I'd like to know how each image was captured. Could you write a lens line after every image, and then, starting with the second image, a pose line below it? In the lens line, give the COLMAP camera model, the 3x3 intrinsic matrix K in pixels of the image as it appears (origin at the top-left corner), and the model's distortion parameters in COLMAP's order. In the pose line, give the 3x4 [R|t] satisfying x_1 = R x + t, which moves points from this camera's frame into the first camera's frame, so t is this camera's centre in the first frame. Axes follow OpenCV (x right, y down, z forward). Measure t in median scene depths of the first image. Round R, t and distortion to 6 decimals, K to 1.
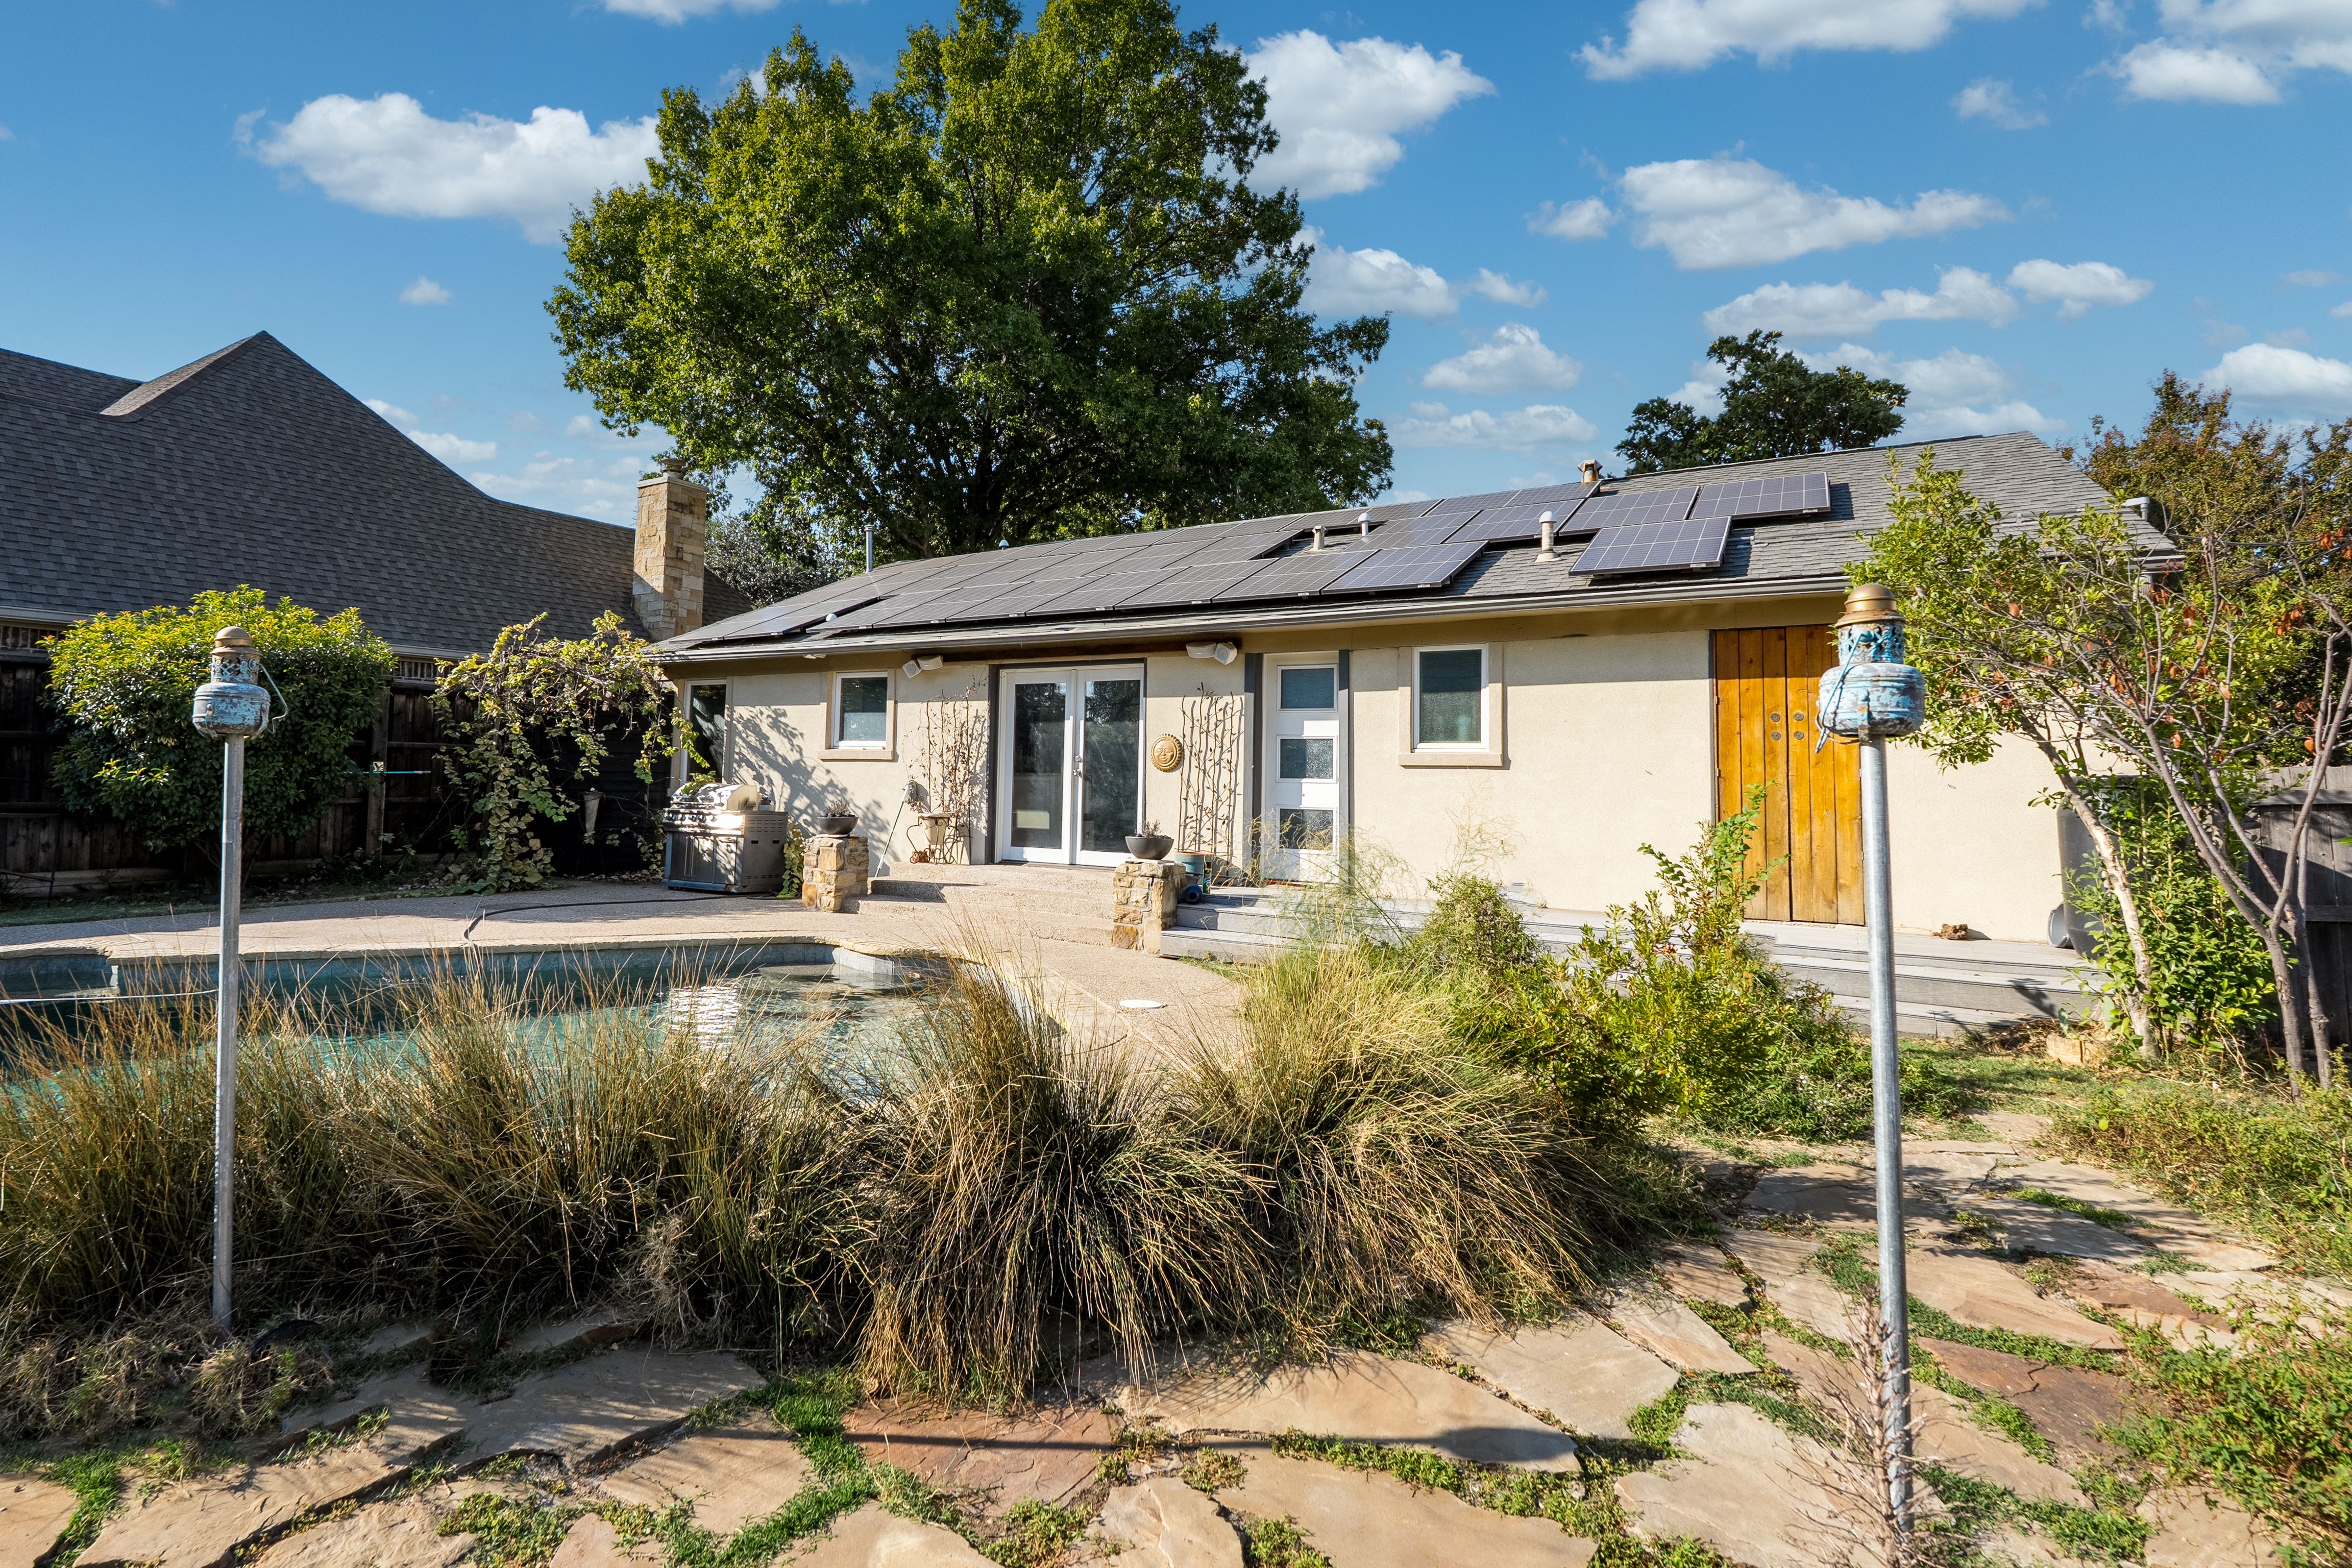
lens RADIAL K [[1045.4, 0, 1184.9], [0, 1045.4, 773.1], [0, 0, 1]] dist [-0.007628, 0.000250]
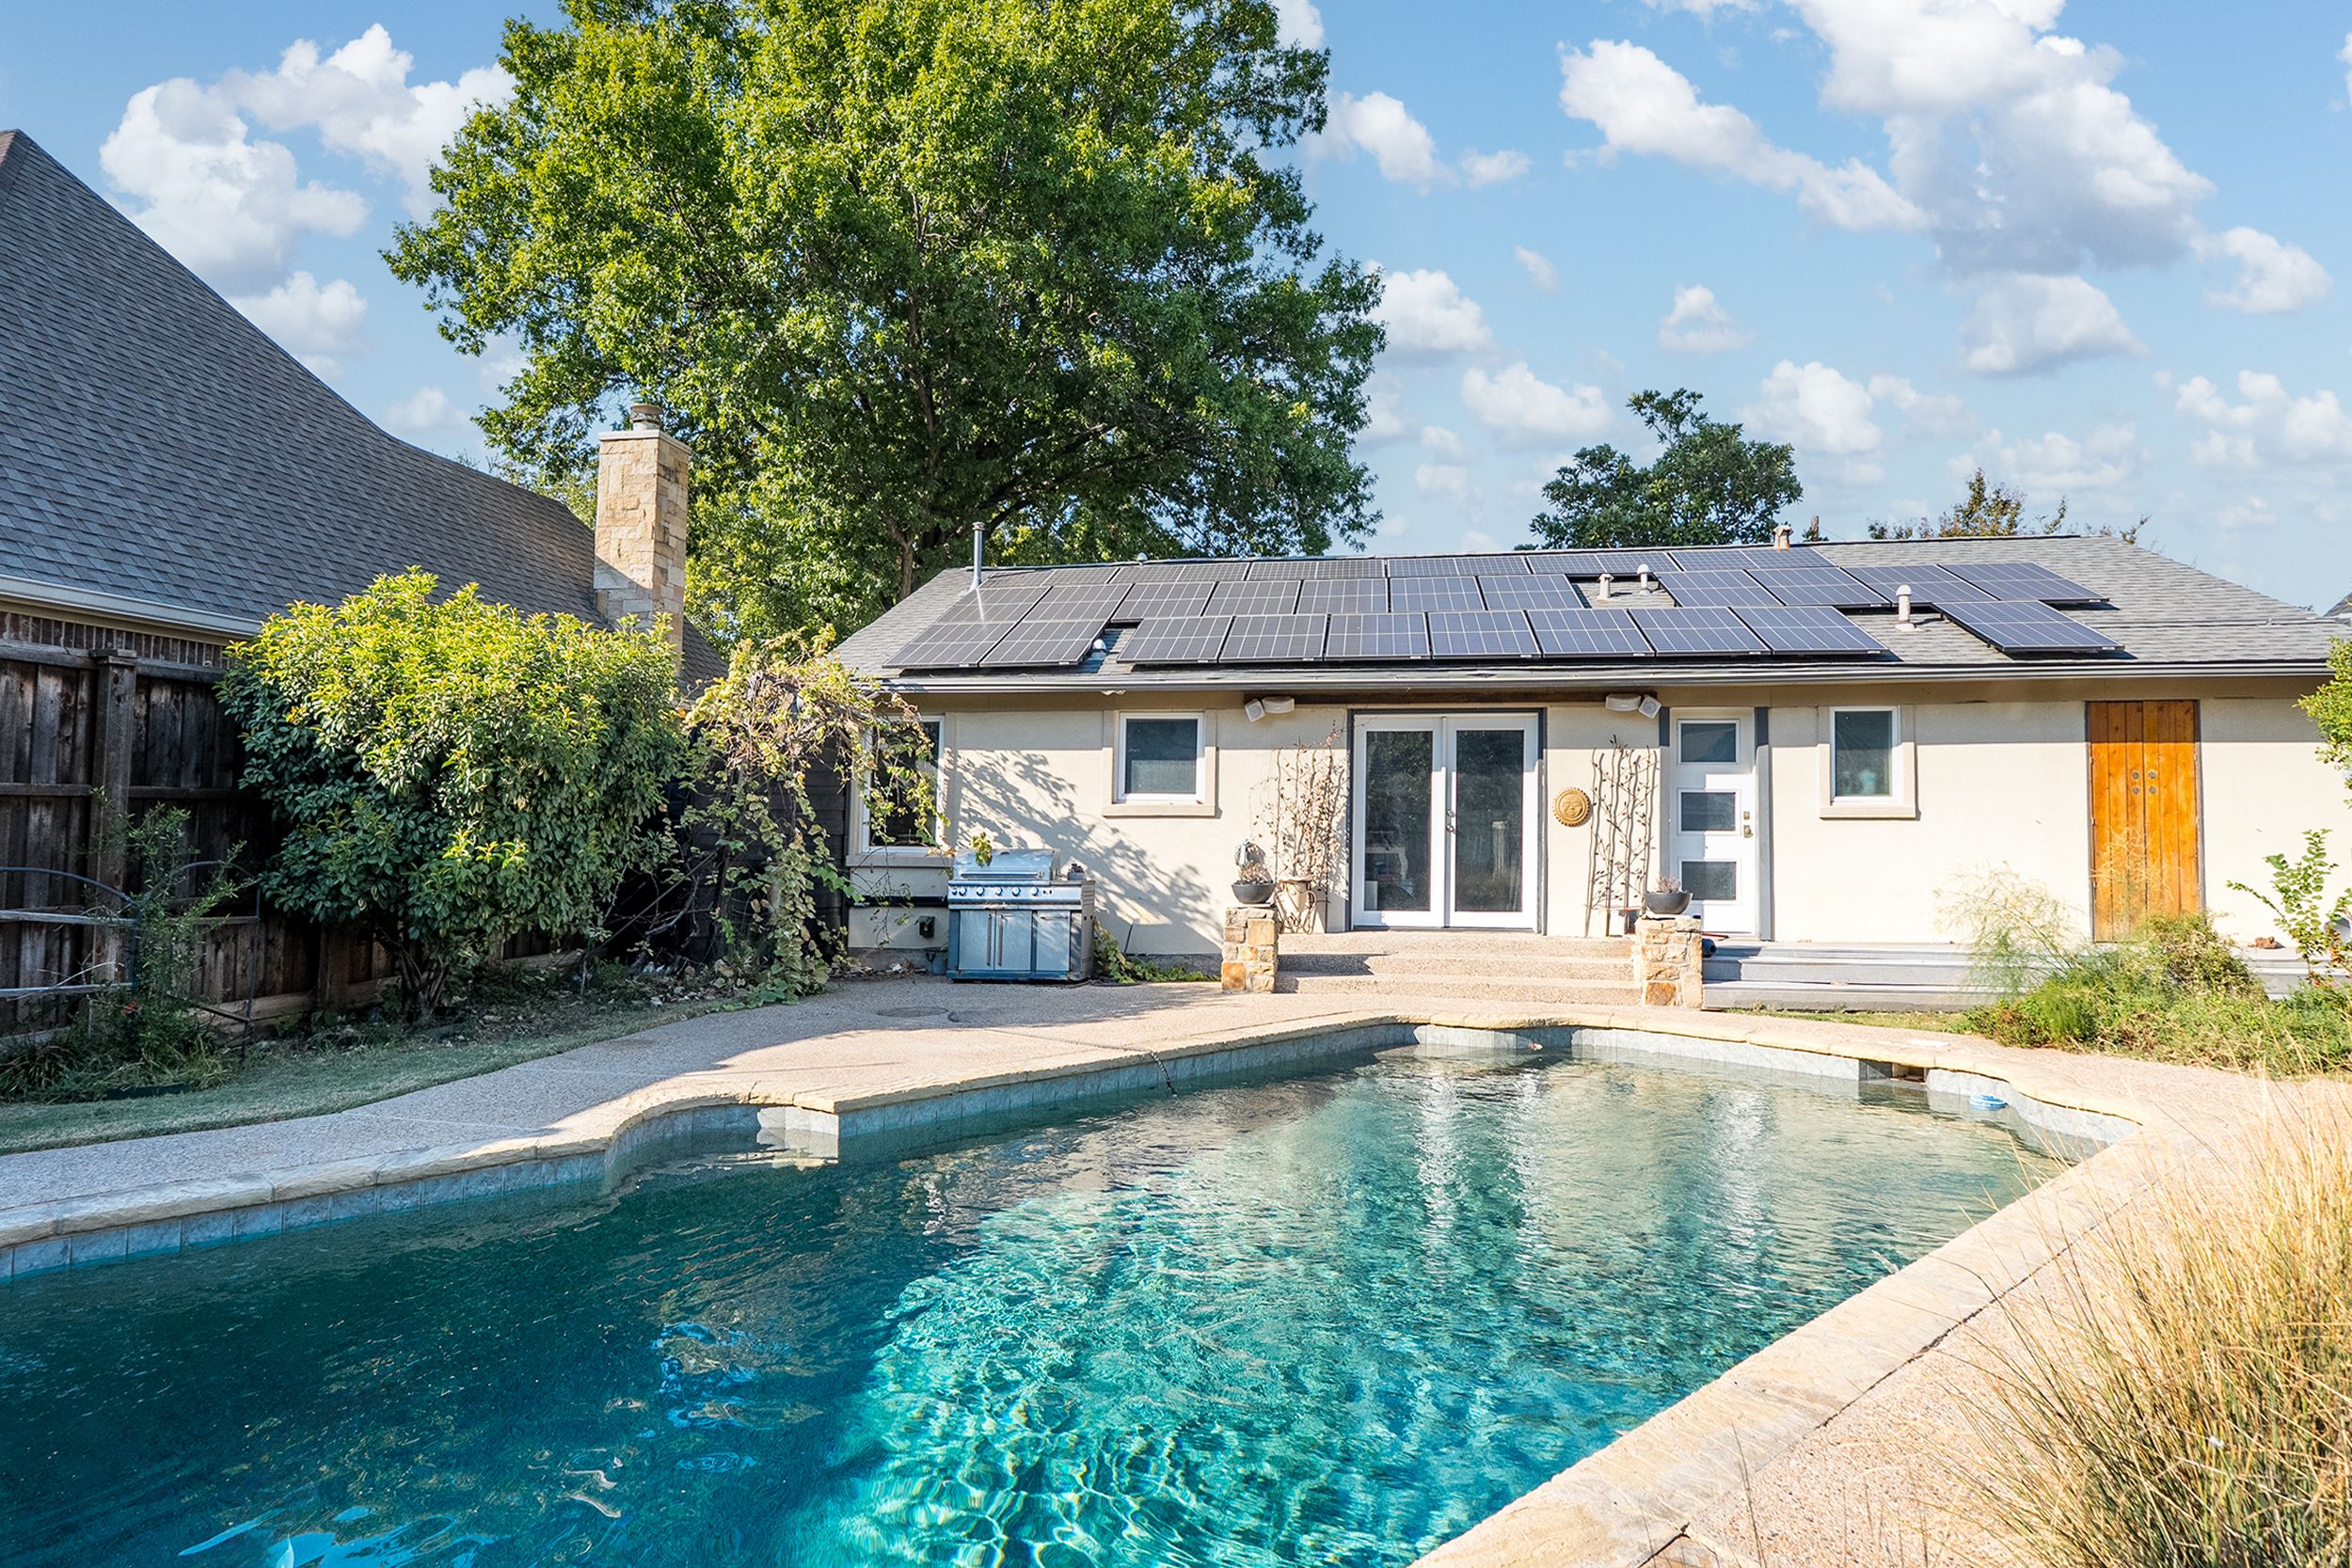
lens RADIAL K [[1281.8, 0, 1171.9], [0, 1281.8, 821.6], [0, 0, 1]] dist [-0.000275, 0.000050]
pose [[0.922555, -0.012309, 0.385669, -0.769082], [0.011535, 0.999924, 0.004319, -0.014137], [-0.385692, 0.000464, 0.922627, 0.045529]]
